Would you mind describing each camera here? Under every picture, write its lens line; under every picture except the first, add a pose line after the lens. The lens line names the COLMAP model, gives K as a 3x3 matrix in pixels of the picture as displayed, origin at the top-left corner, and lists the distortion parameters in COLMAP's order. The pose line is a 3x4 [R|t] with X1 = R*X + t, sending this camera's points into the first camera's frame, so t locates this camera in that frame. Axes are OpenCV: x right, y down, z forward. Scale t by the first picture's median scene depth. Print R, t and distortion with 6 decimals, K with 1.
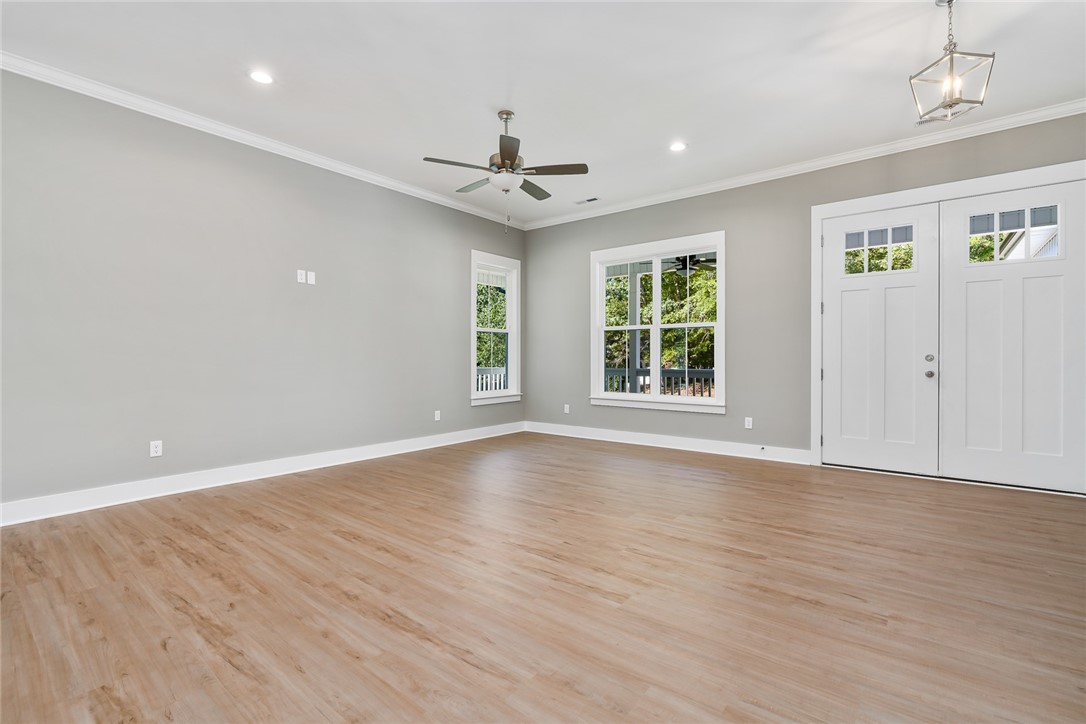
lens RADIAL K [[486.9, 0, 543.0], [0, 486.9, 362.0], [0, 0, 1]] dist [-0.011957, 0.001283]
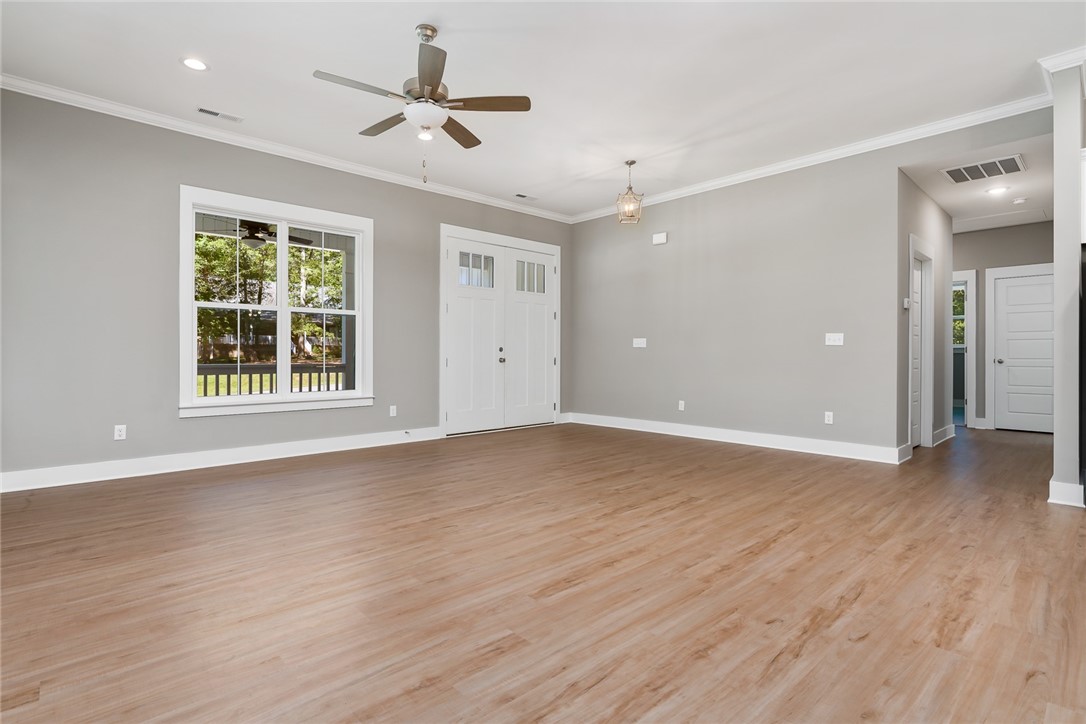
lens RADIAL K [[533.7, 0, 543.0], [0, 533.7, 362.0], [0, 0, 1]] dist [-0.010436, -0.000691]
pose [[0.151738, -0.012959, 0.988336, -1.316887], [0.010643, 0.999878, 0.011476, 0.021035], [-0.988364, 0.008778, 0.151857, 1.010161]]
